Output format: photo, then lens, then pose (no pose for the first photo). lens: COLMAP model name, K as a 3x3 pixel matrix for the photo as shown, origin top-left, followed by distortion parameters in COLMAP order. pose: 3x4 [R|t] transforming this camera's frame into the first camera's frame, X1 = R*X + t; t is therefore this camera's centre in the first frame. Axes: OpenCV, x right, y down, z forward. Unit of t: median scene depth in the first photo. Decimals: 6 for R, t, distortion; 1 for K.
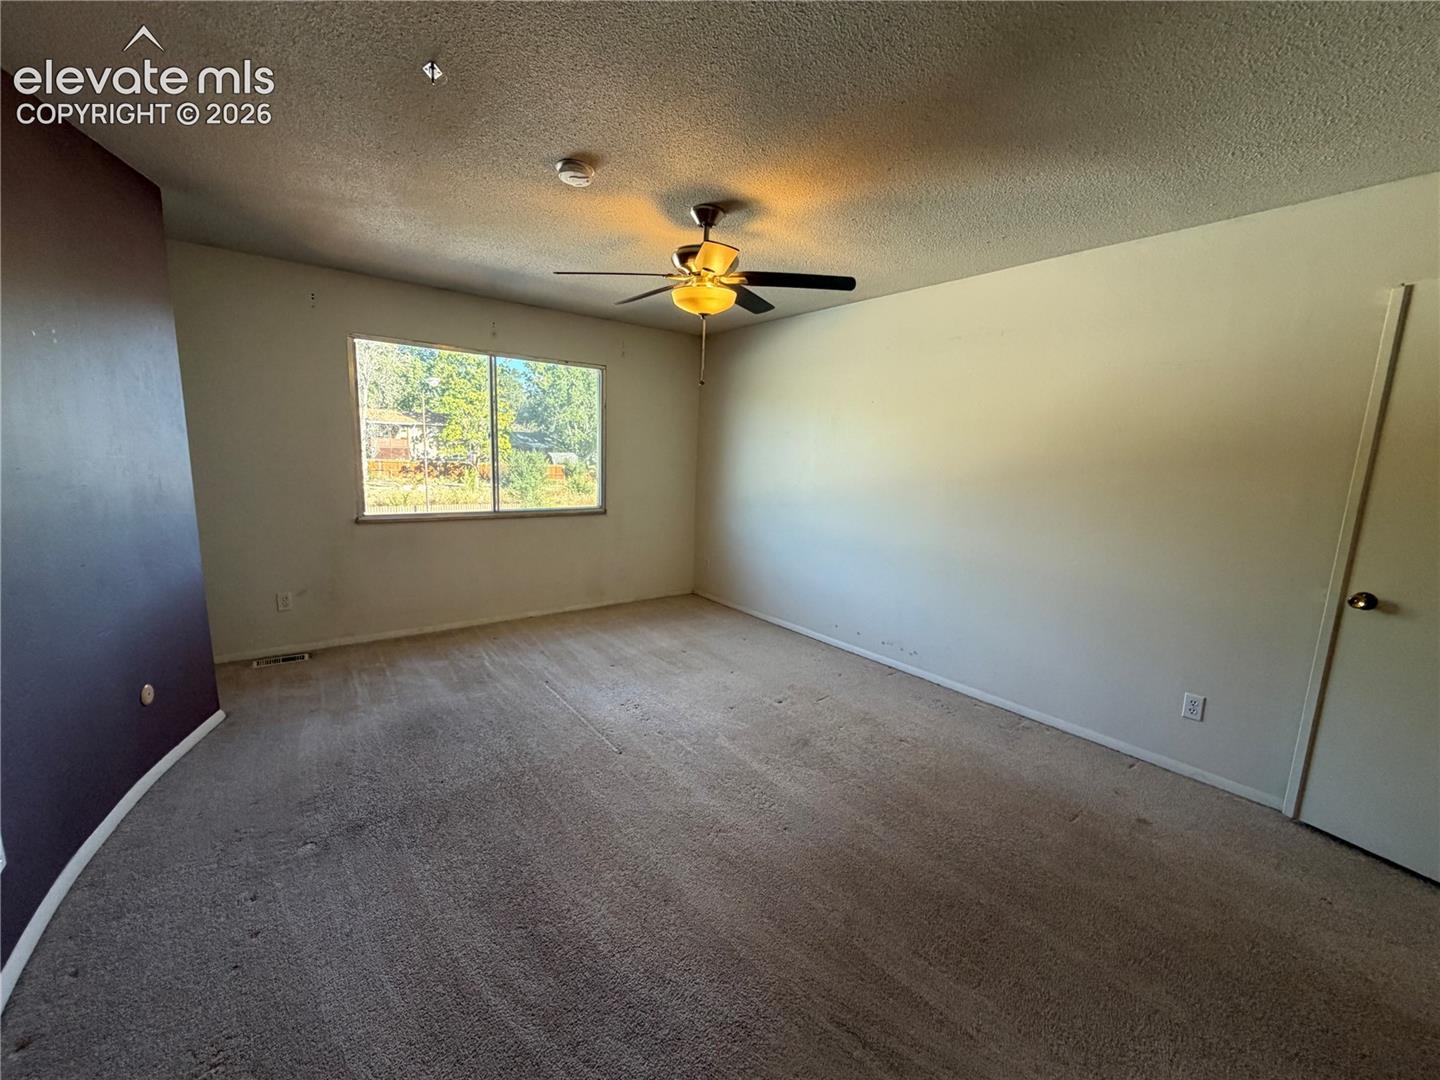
lens RADIAL K [[572.5, 0, 715.6], [0, 572.5, 541.9], [0, 0, 1]] dist [-0.000082, 0.000137]
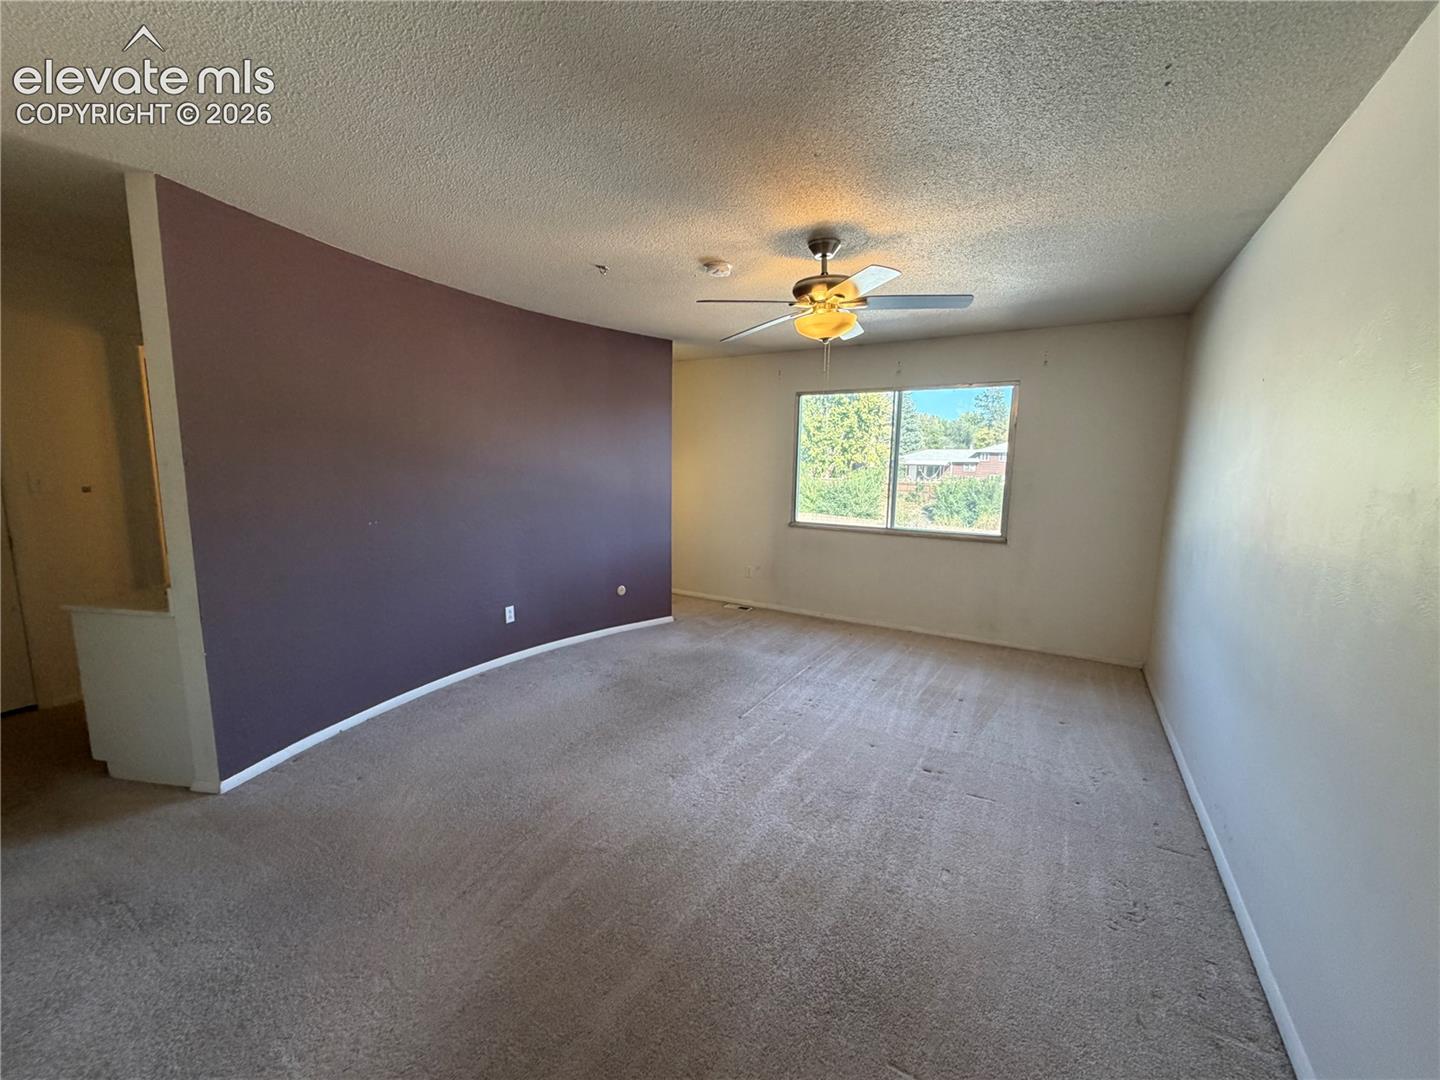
lens RADIAL K [[572.5, 0, 717.2], [0, 572.5, 542.1], [0, 0, 1]] dist [-0.000082, 0.000137]
pose [[0.360958, 0.096556, -0.927570, 0.577283], [-0.148894, 0.987834, 0.044888, -0.028444], [0.920619, 0.121907, 0.370943, 0.294397]]
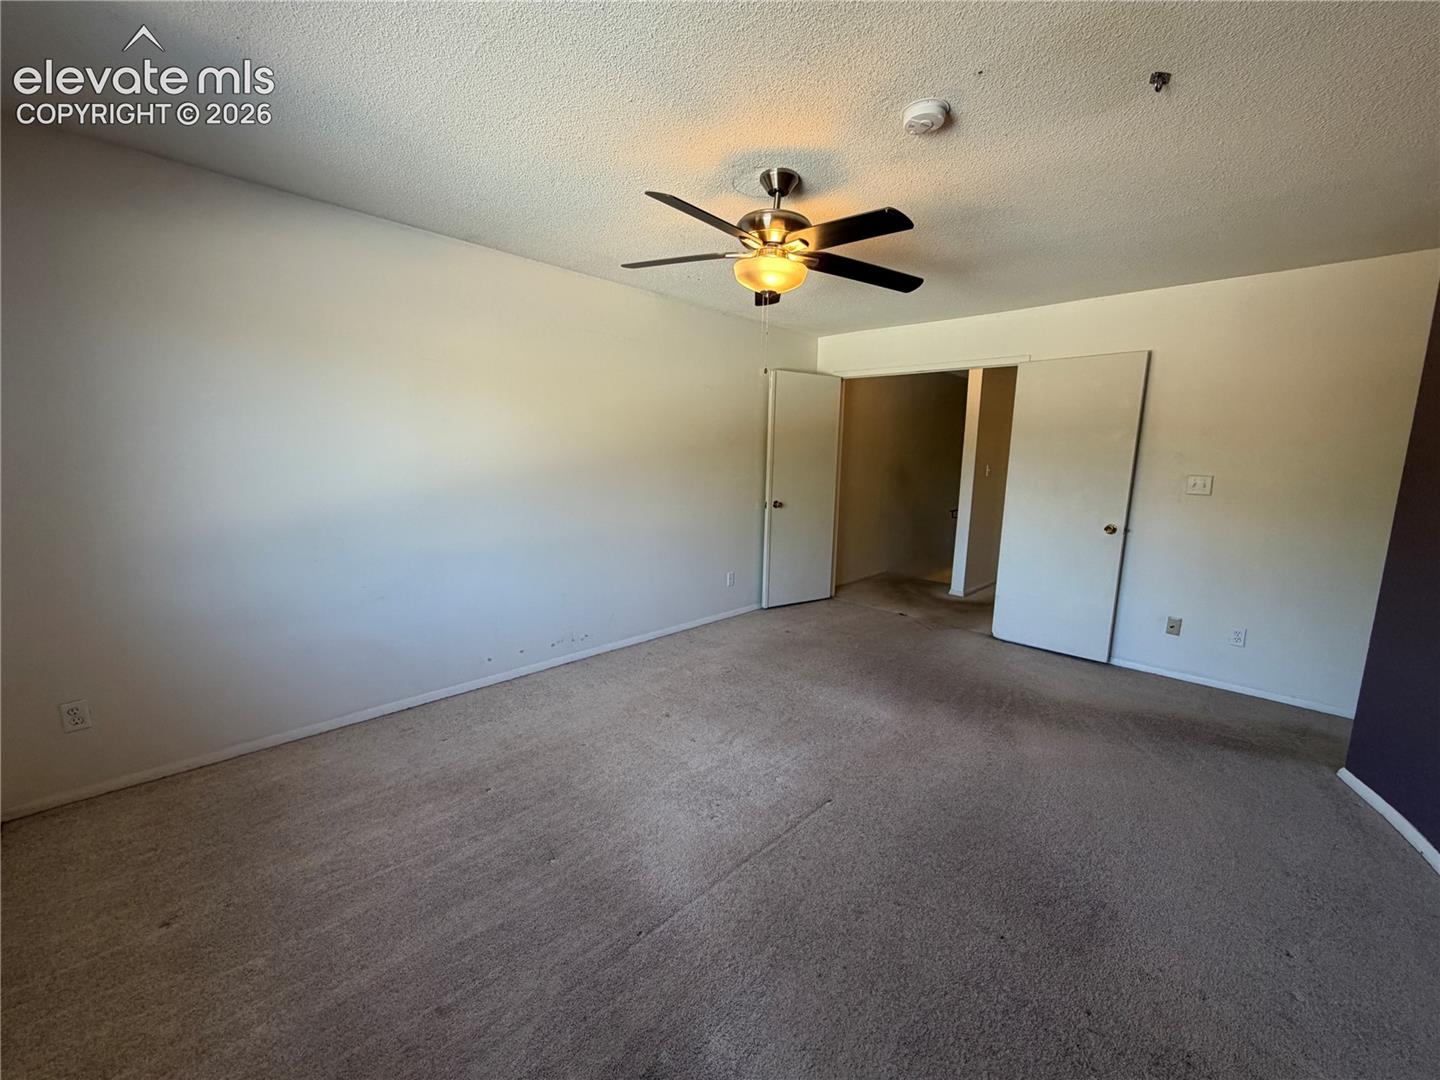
lens RADIAL K [[572.5, 0, 718.6], [0, 572.5, 538.5], [0, 0, 1]] dist [-0.000082, 0.000137]
pose [[-0.157134, -0.182206, 0.970623, -0.593916], [0.127802, 0.970817, 0.202932, -0.140115], [-0.979273, 0.155935, -0.129262, 0.790854]]
